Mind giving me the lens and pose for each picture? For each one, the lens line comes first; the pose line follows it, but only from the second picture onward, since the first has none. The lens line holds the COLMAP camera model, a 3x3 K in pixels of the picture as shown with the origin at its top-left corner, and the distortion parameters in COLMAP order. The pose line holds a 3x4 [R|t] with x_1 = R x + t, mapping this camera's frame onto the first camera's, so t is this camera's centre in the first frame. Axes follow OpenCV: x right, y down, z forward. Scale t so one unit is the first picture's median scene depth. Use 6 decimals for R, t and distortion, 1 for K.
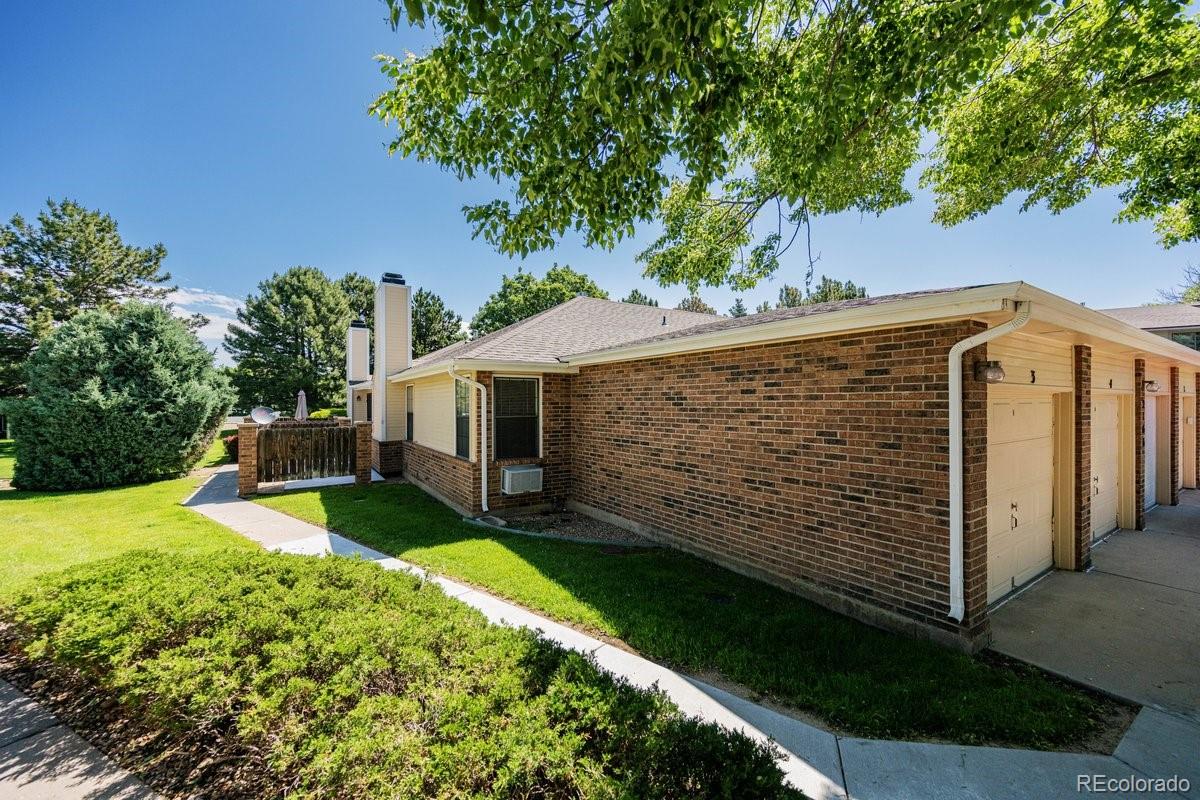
lens RADIAL K [[473.3, 0, 604.7], [0, 473.3, 404.0], [0, 0, 1]] dist [-0.001673, -0.000265]
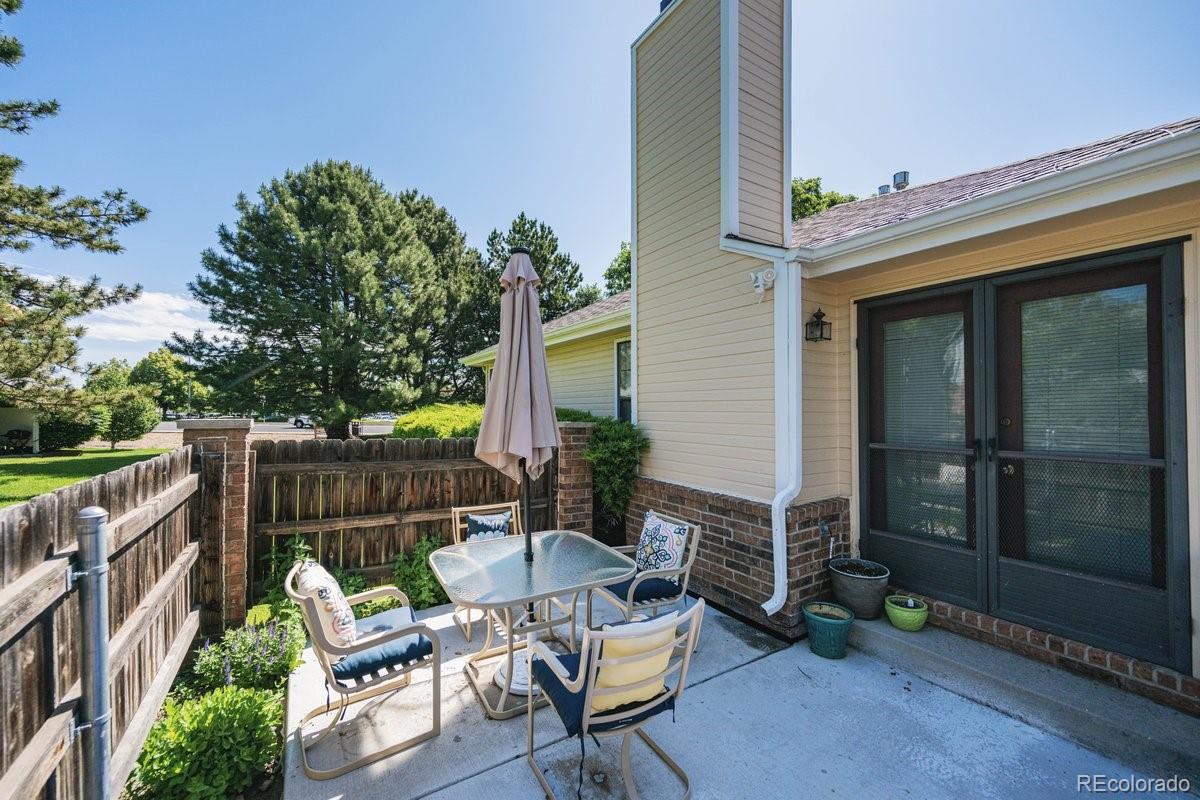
lens RADIAL K [[473.3, 0, 595.4], [0, 473.3, 402.3], [0, 0, 1]] dist [-0.001673, -0.000265]
pose [[0.999823, -0.000417, -0.018833, -0.335502], [0.000130, 0.999884, -0.015260, 0.009814], [0.018838, 0.015255, 0.999706, 0.468528]]
